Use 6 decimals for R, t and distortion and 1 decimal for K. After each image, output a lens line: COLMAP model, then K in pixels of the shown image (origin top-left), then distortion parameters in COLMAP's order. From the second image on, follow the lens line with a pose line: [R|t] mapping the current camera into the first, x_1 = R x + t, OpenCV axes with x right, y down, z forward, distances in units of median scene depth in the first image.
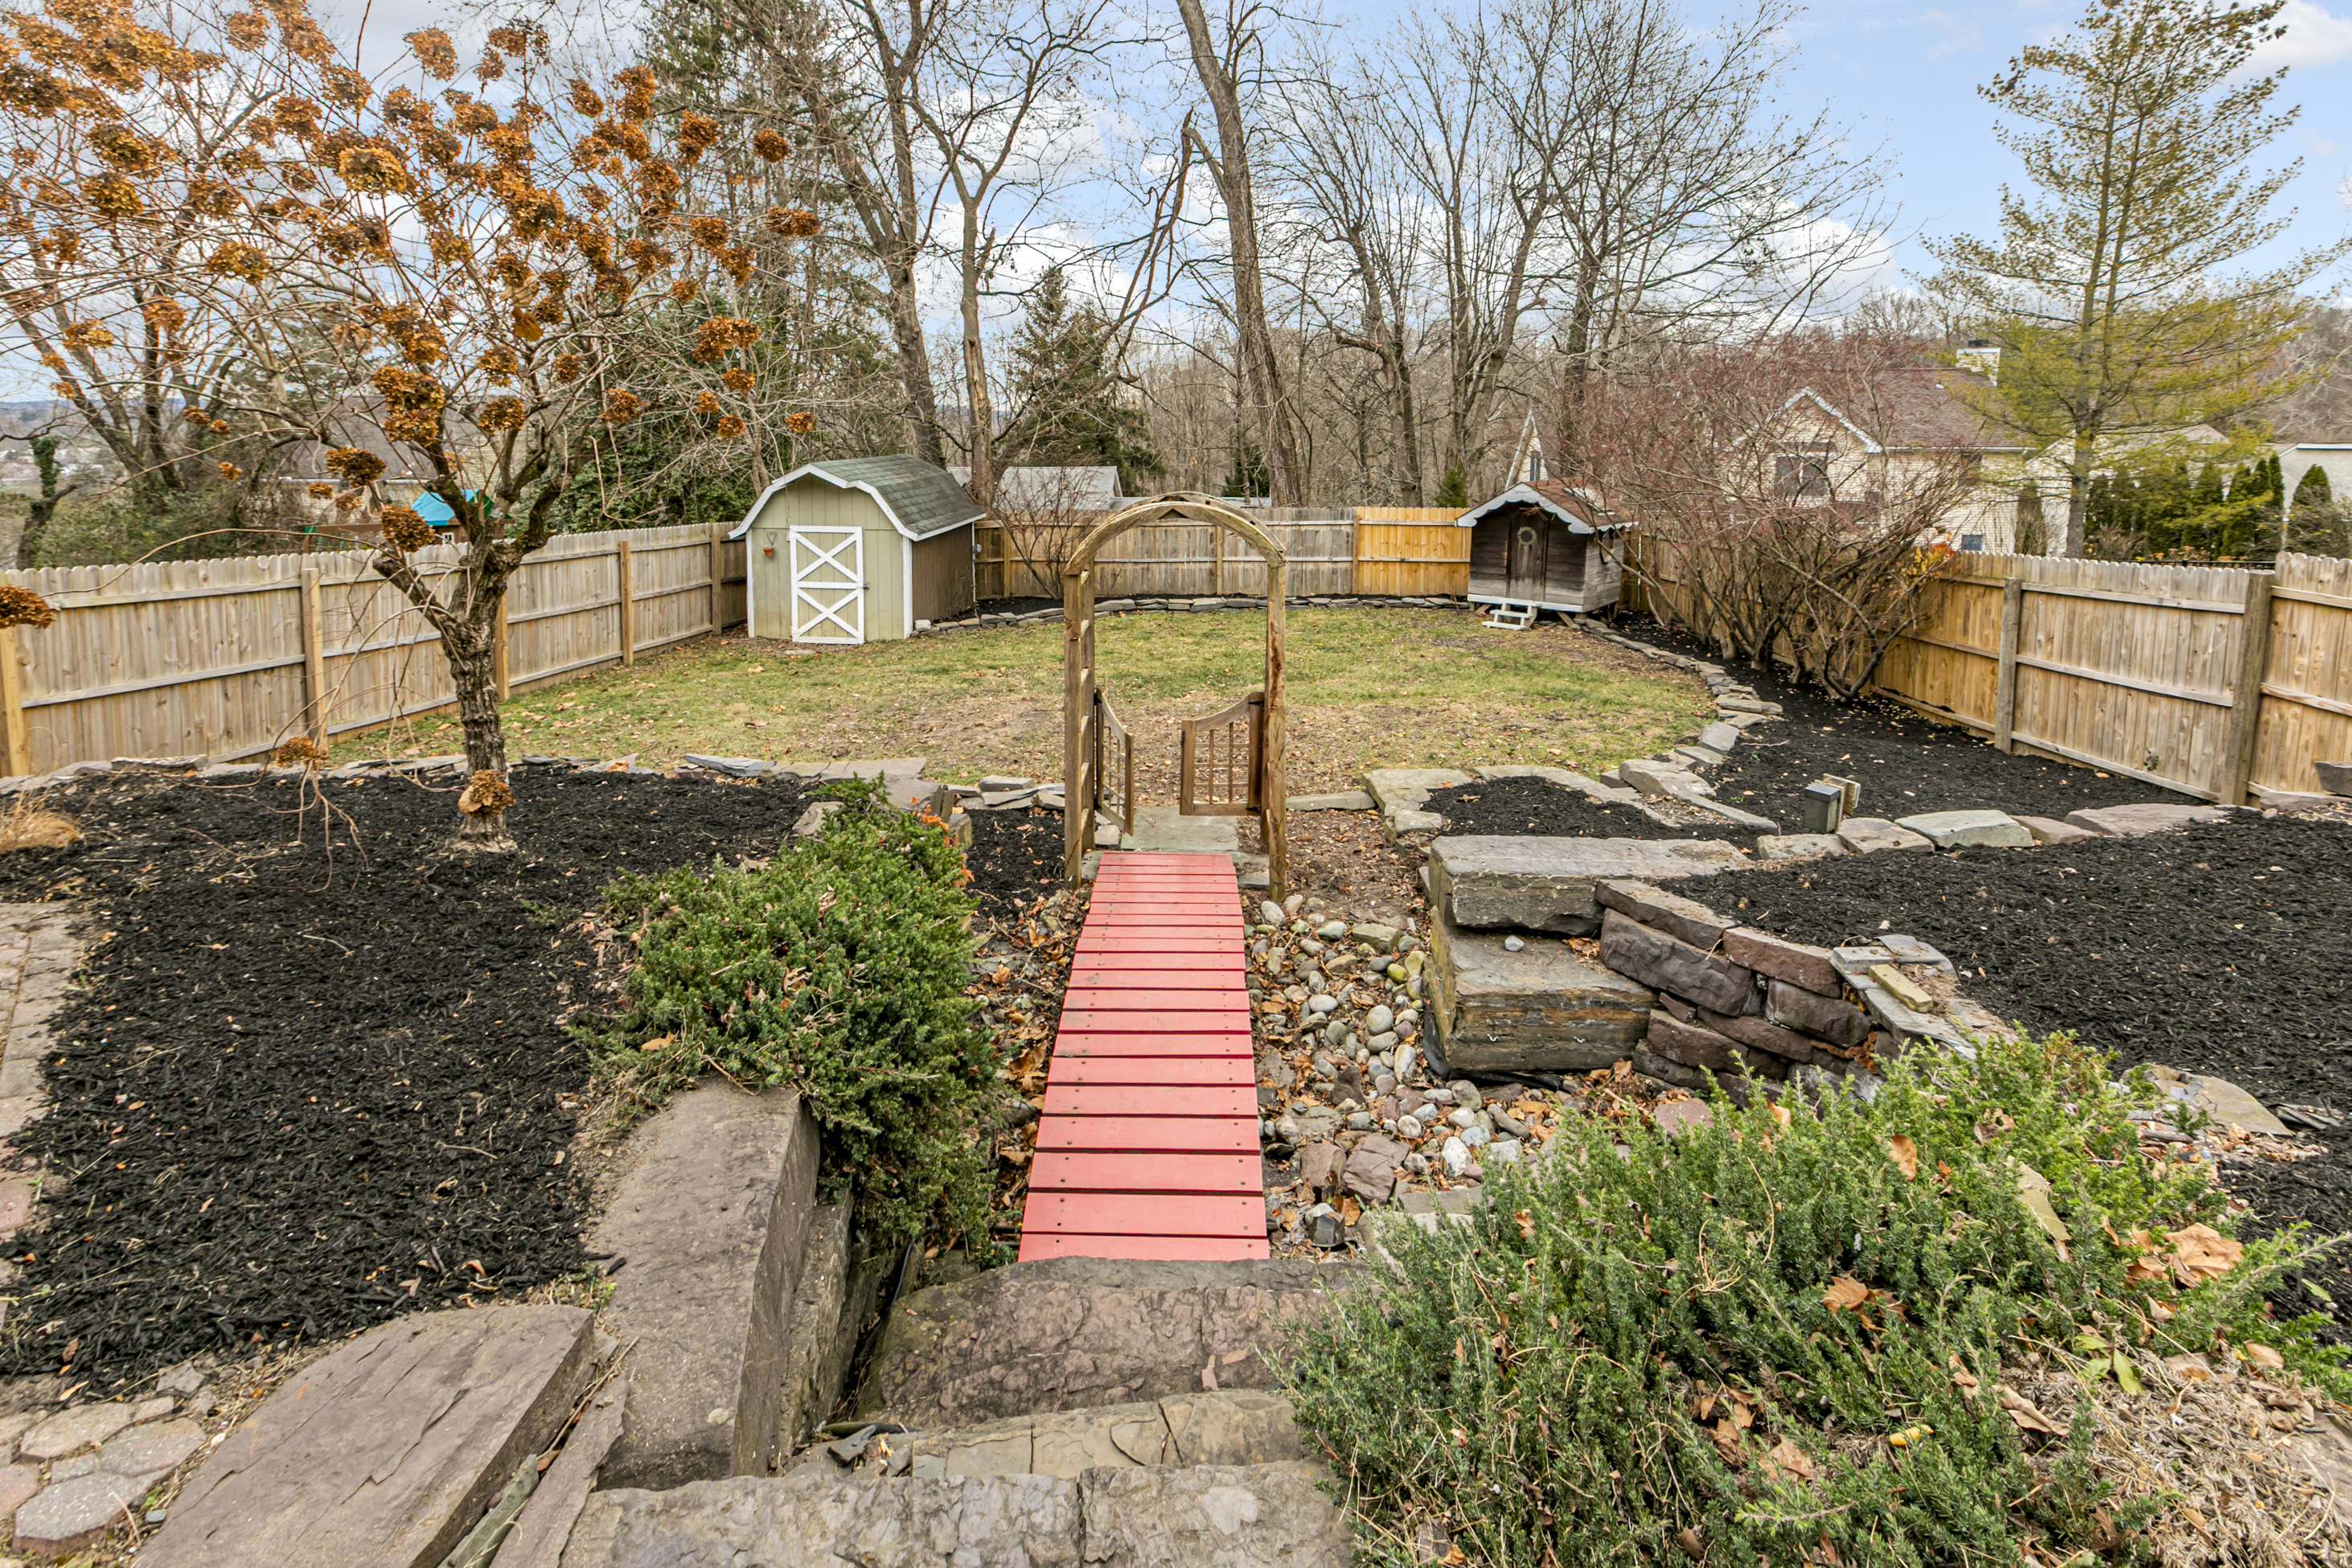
lens RADIAL K [[1084.4, 0, 1172.7], [0, 1084.4, 563.3], [0, 0, 1]] dist [0.000033, -0.000073]
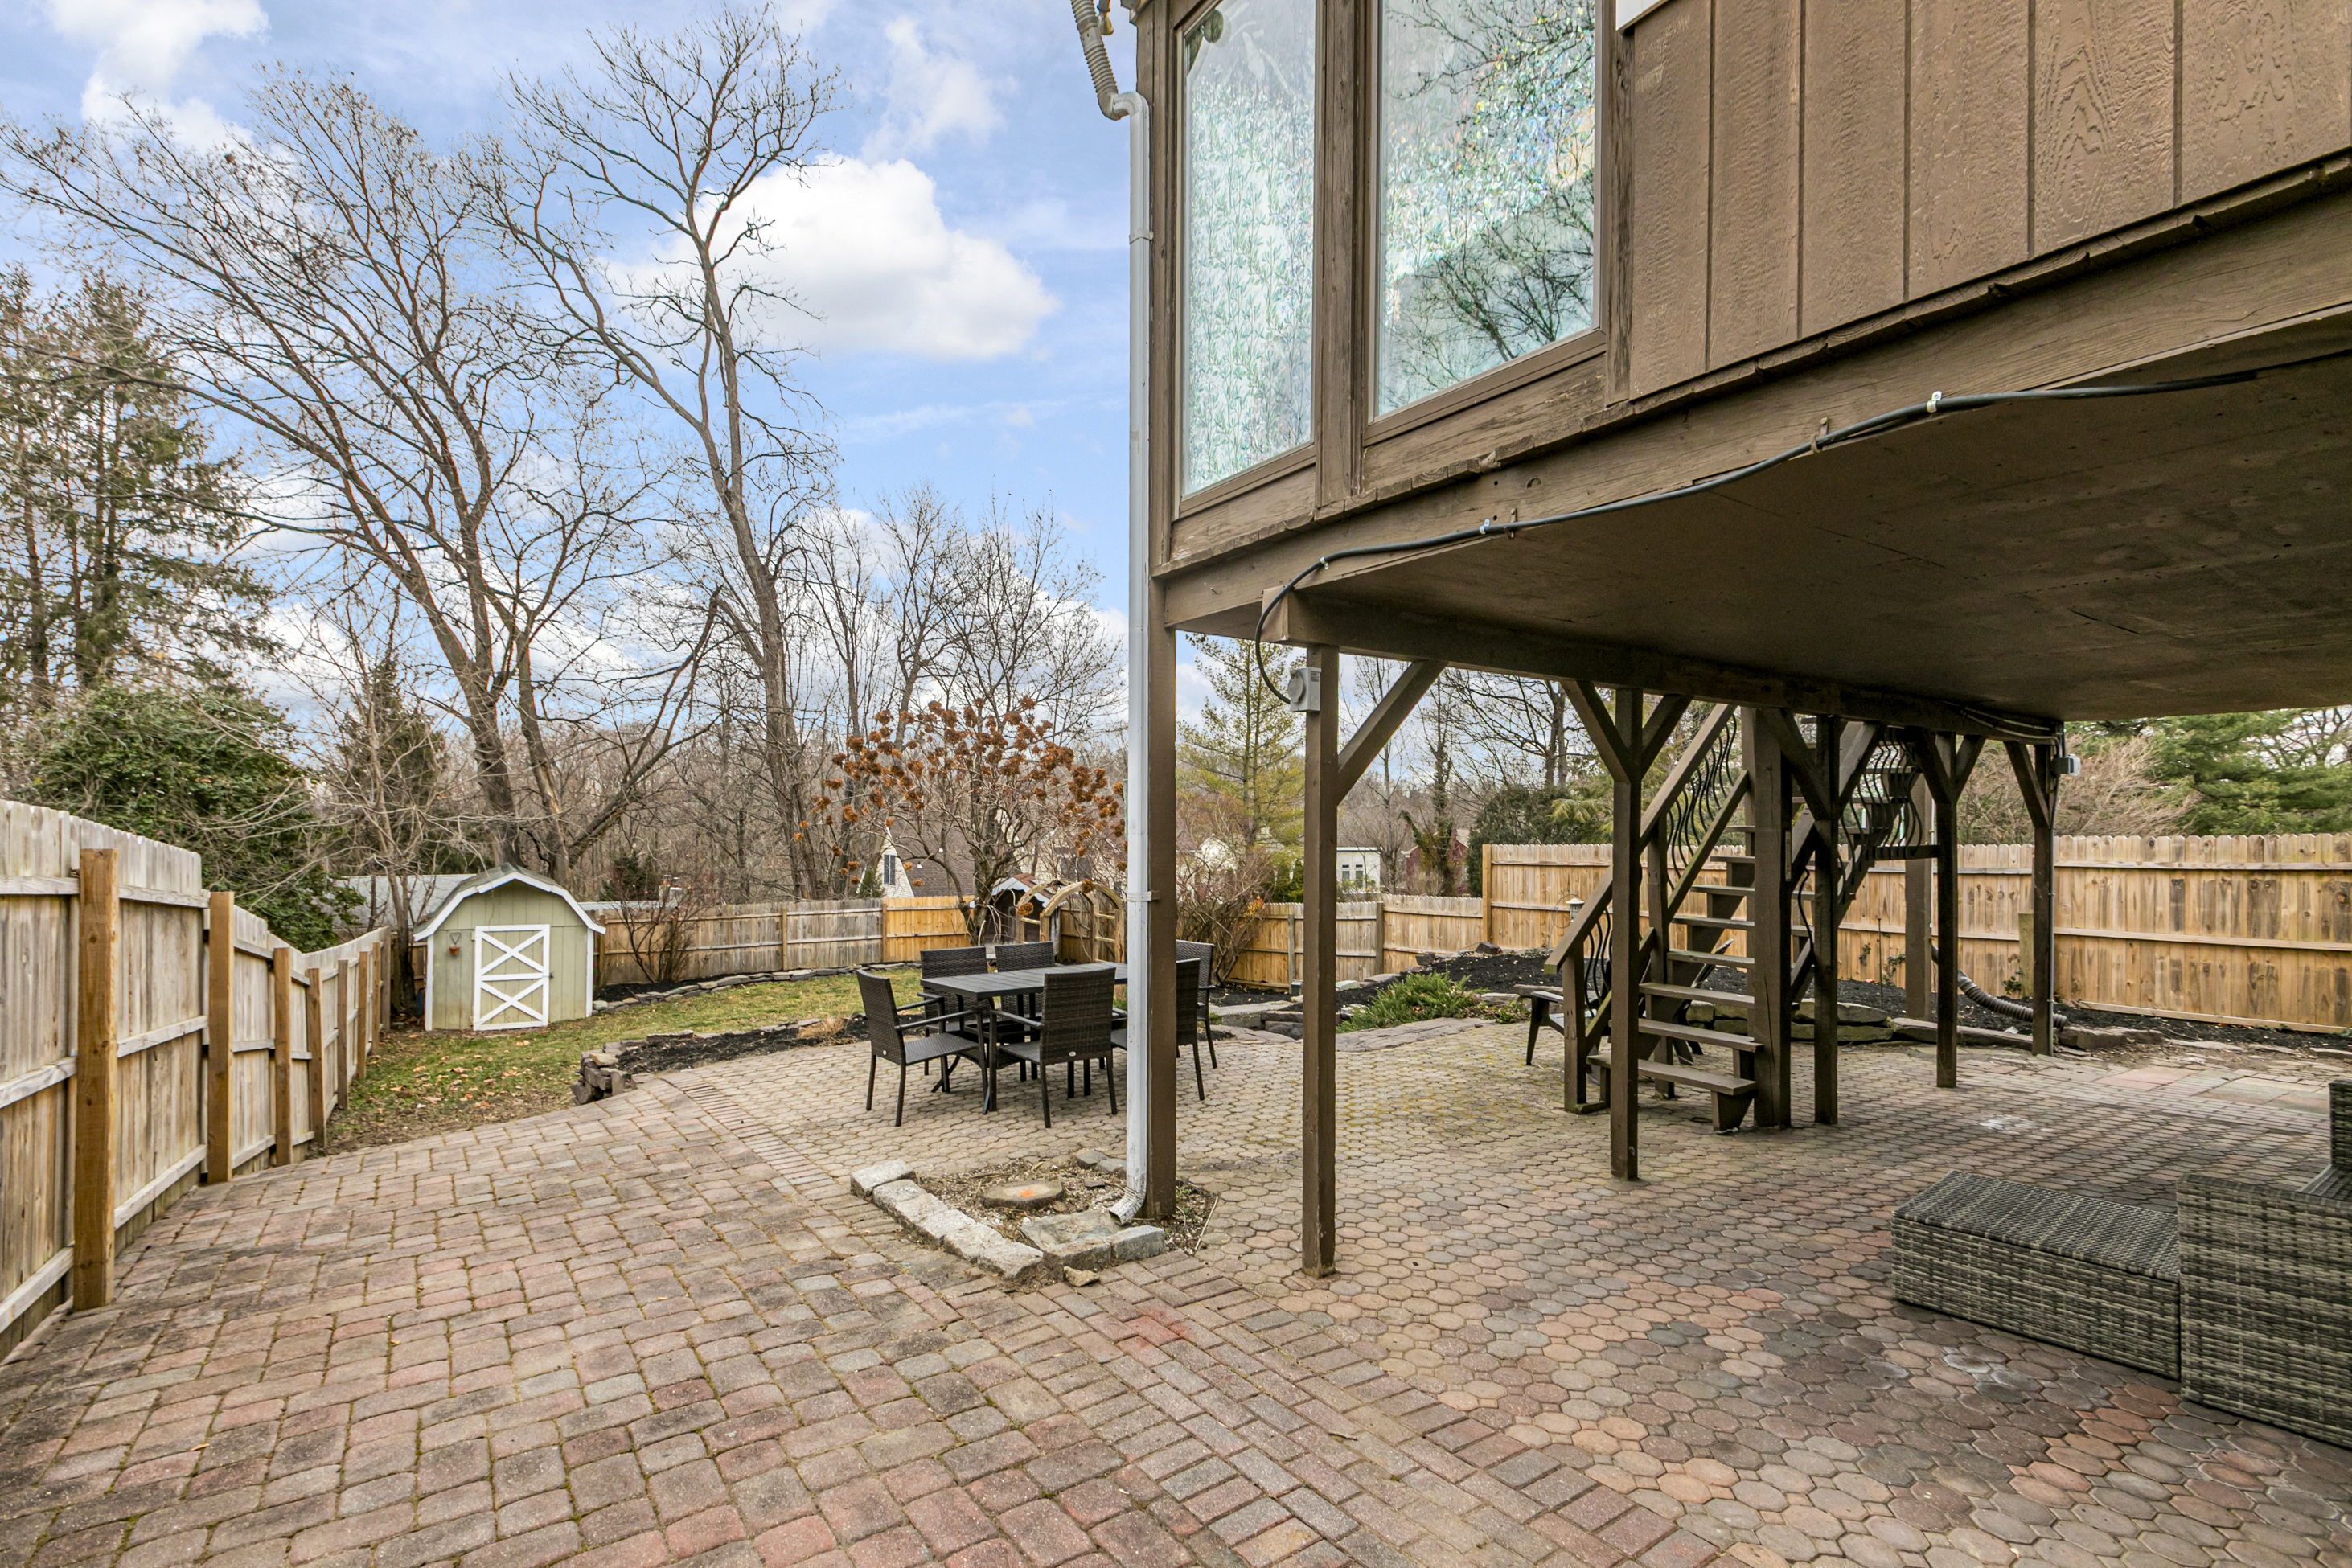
lens RADIAL K [[1170.8, 0, 1160.7], [0, 1170.8, 847.2], [0, 0, 1]] dist [0.001310, -0.001197]
pose [[0.761234, -0.002347, 0.648474, -0.598521], [0.071723, 0.994163, -0.080596, 0.032701], [-0.644499, 0.107863, 0.756959, -0.393605]]
